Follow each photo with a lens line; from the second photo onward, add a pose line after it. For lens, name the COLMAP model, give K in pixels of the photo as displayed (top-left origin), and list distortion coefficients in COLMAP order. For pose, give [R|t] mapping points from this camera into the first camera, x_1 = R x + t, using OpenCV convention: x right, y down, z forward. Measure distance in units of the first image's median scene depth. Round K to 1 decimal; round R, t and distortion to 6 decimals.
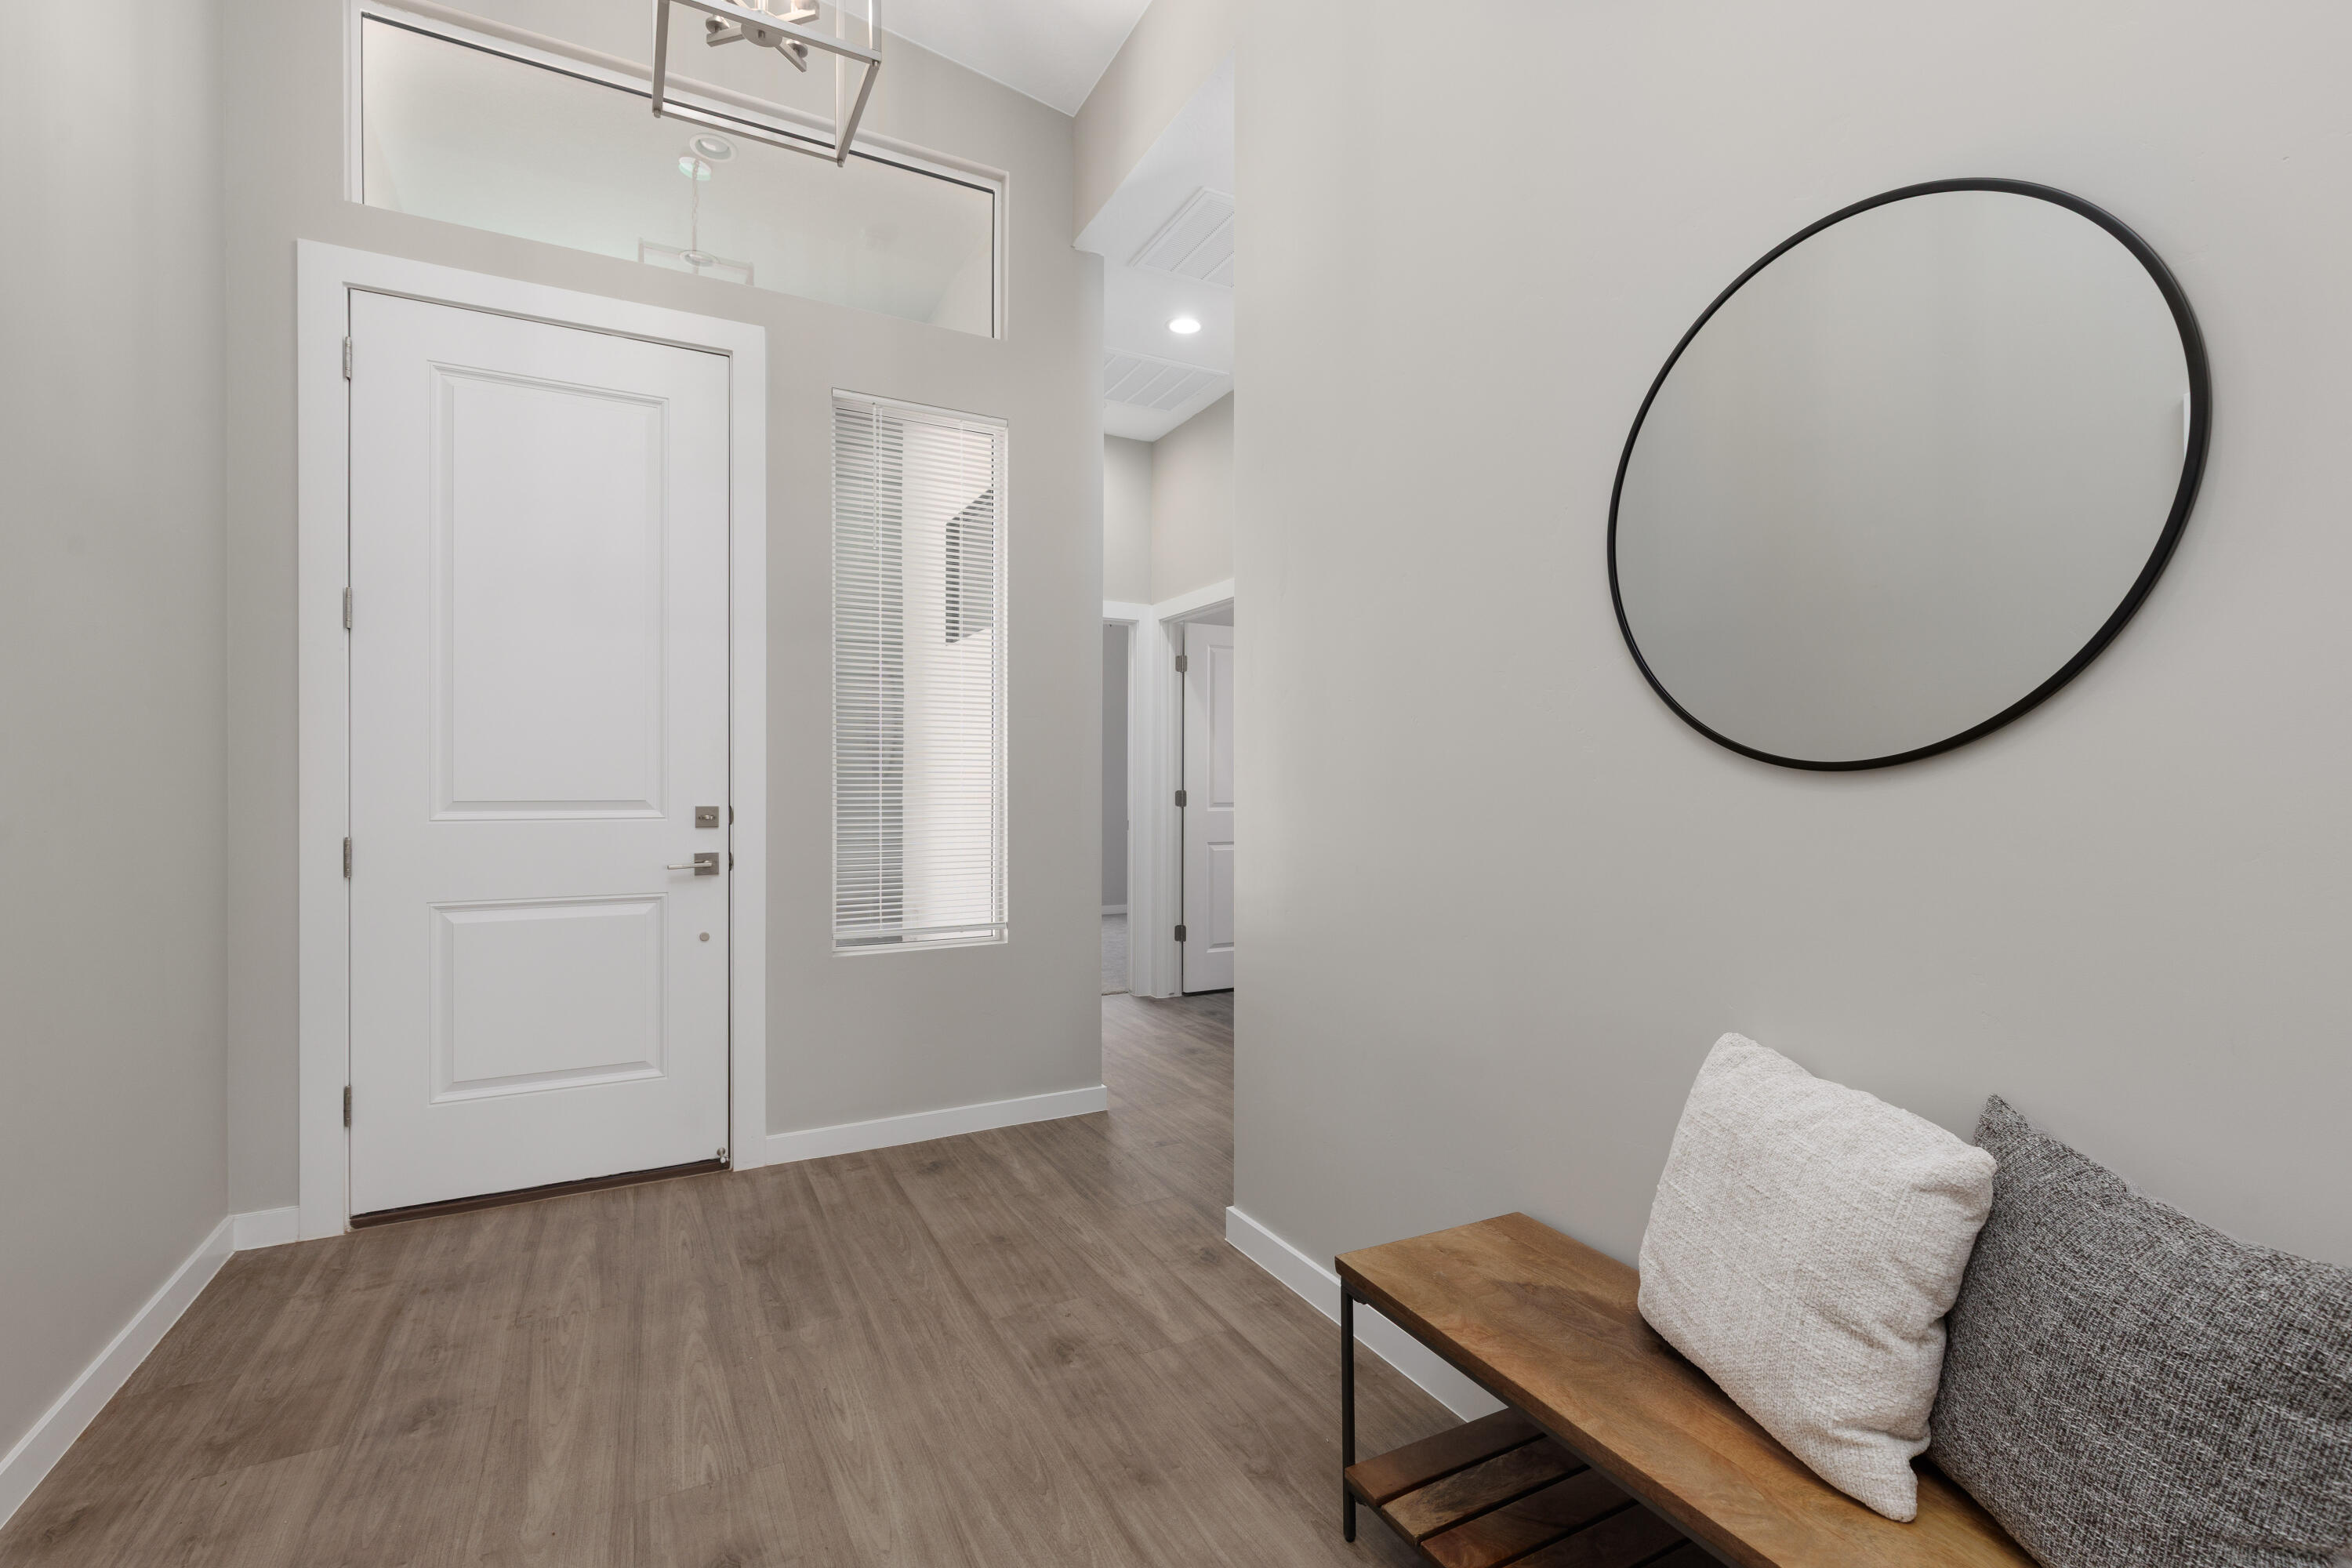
lens RADIAL K [[1048.8, 0, 1174.3], [0, 1048.8, 783.5], [0, 0, 1]] dist [0.003866, -0.000064]
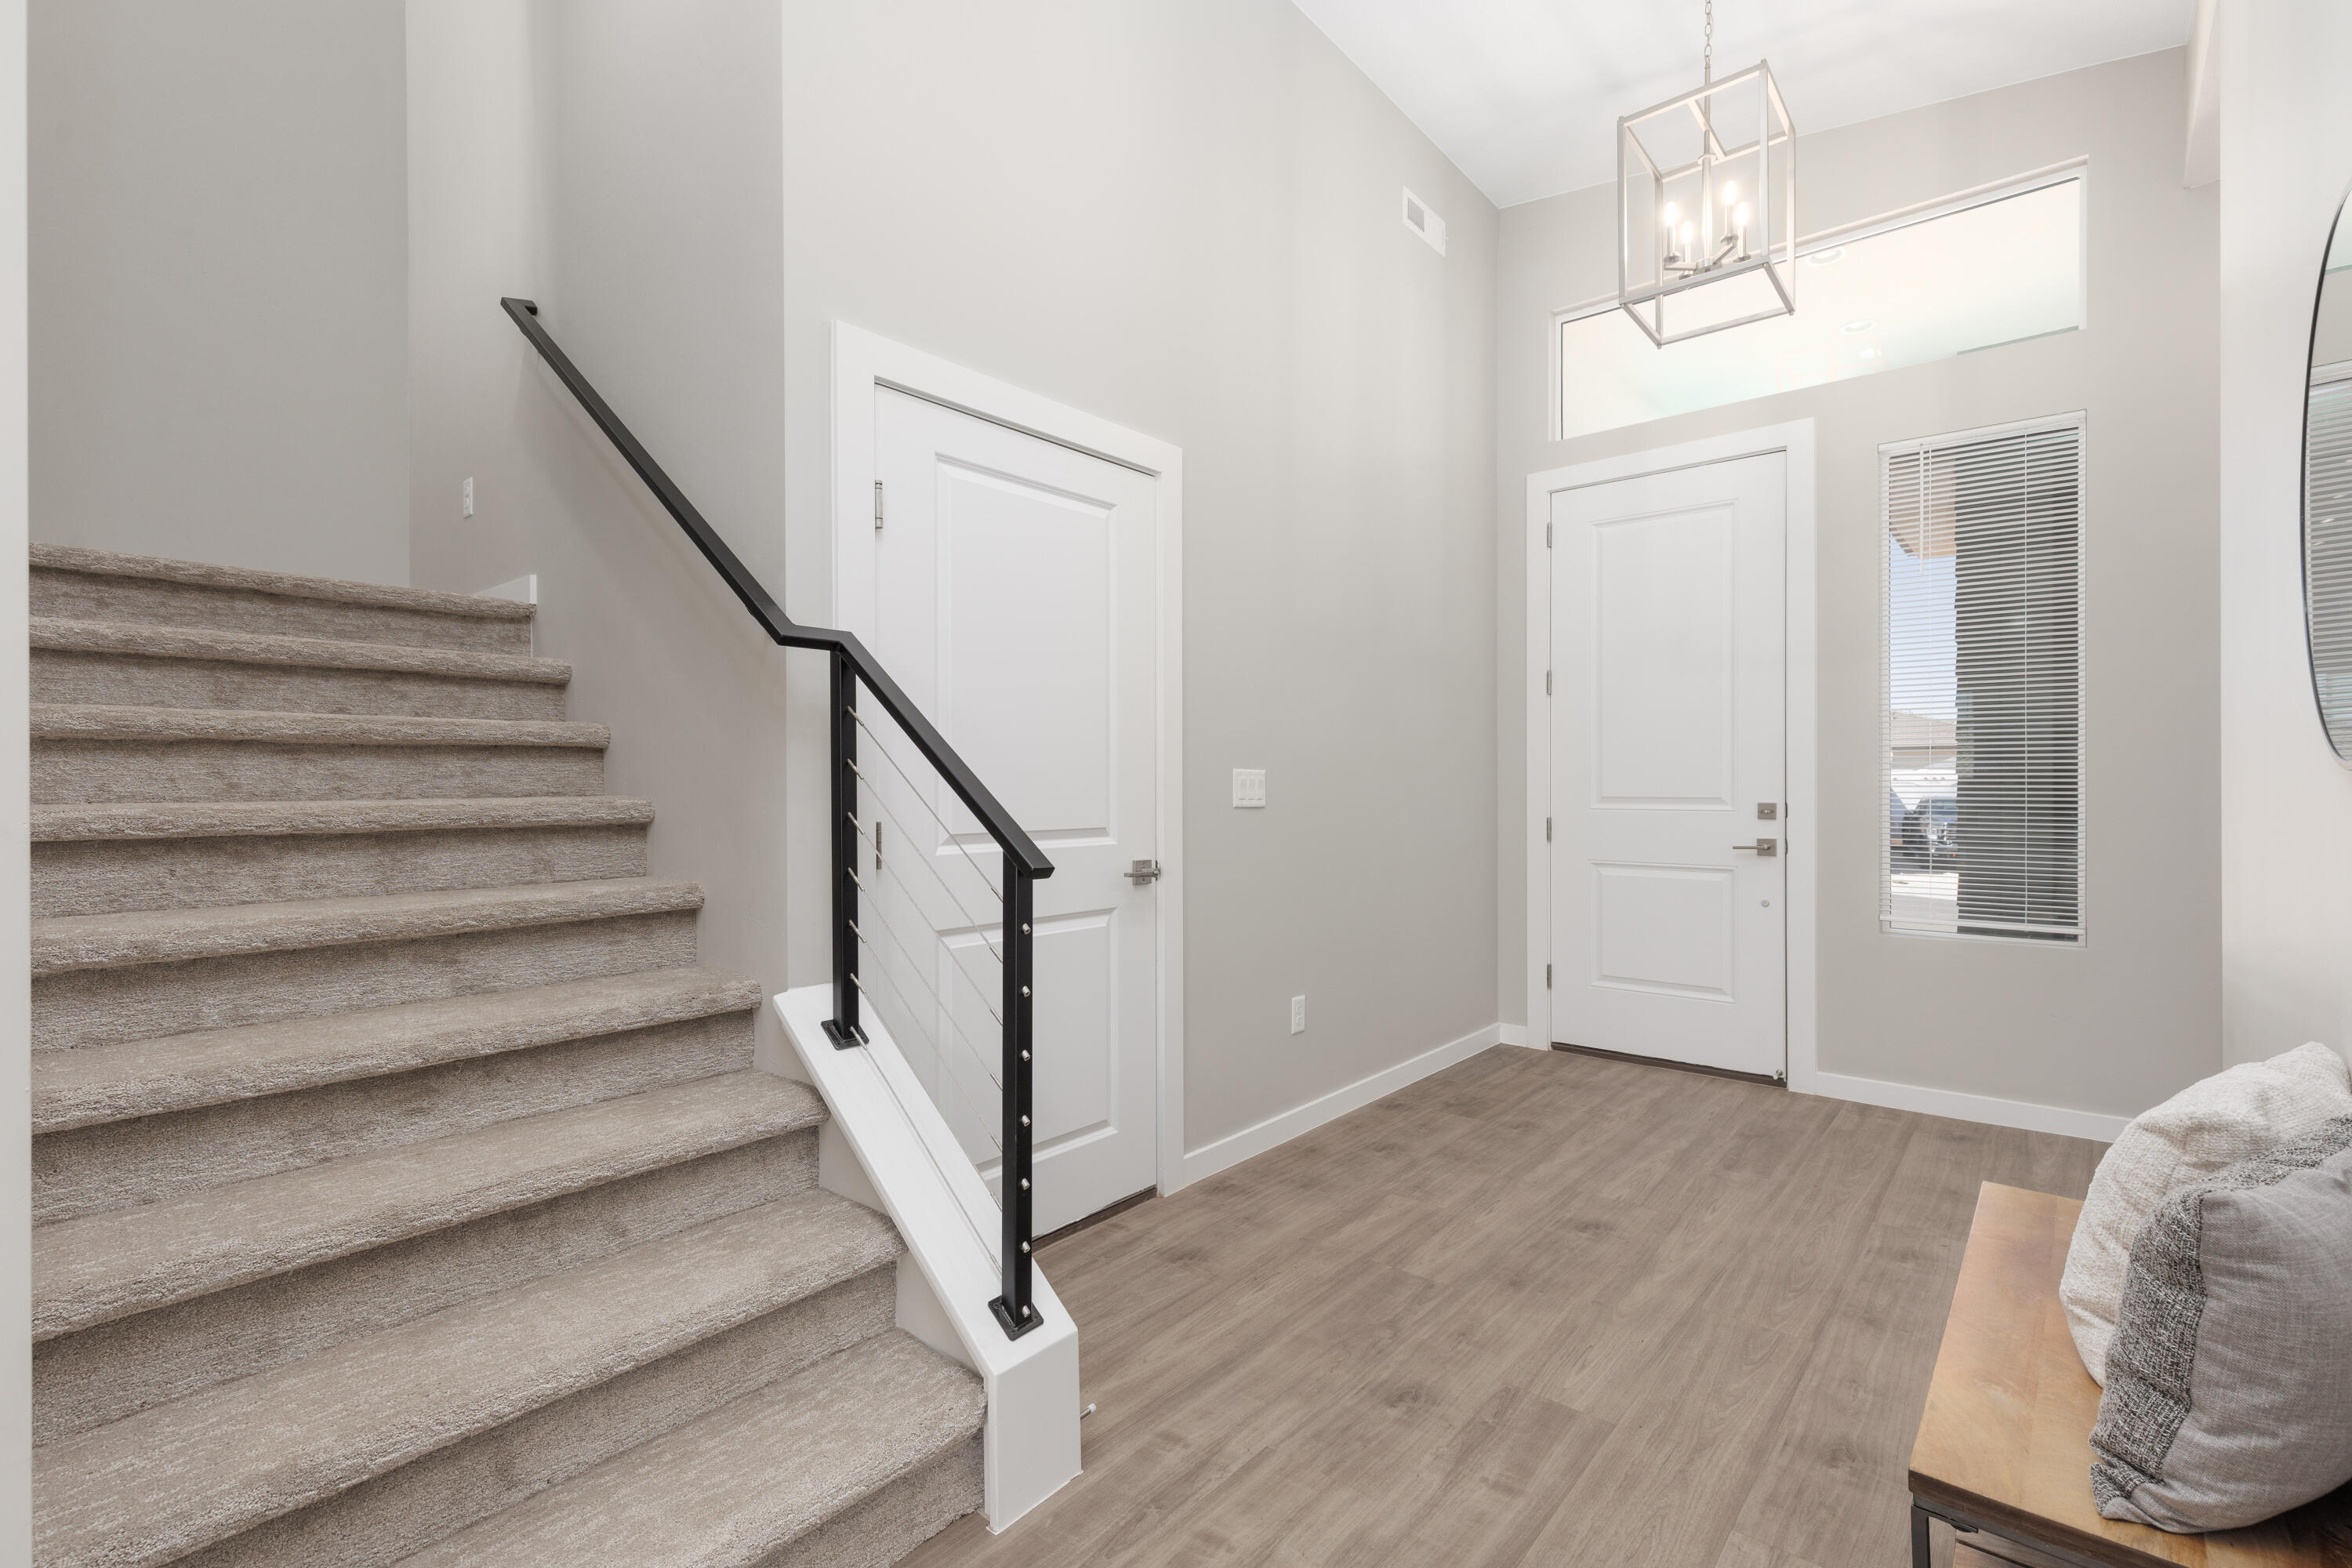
lens RADIAL K [[1048.8, 0, 1180.1], [0, 1048.8, 784.8], [0, 0, 1]] dist [0.003866, -0.000064]
pose [[0.367155, -0.001761, -0.930158, 0.590370], [-0.000276, 0.999998, -0.002002, 0.002527], [0.930160, 0.000992, 0.367154, -0.181078]]
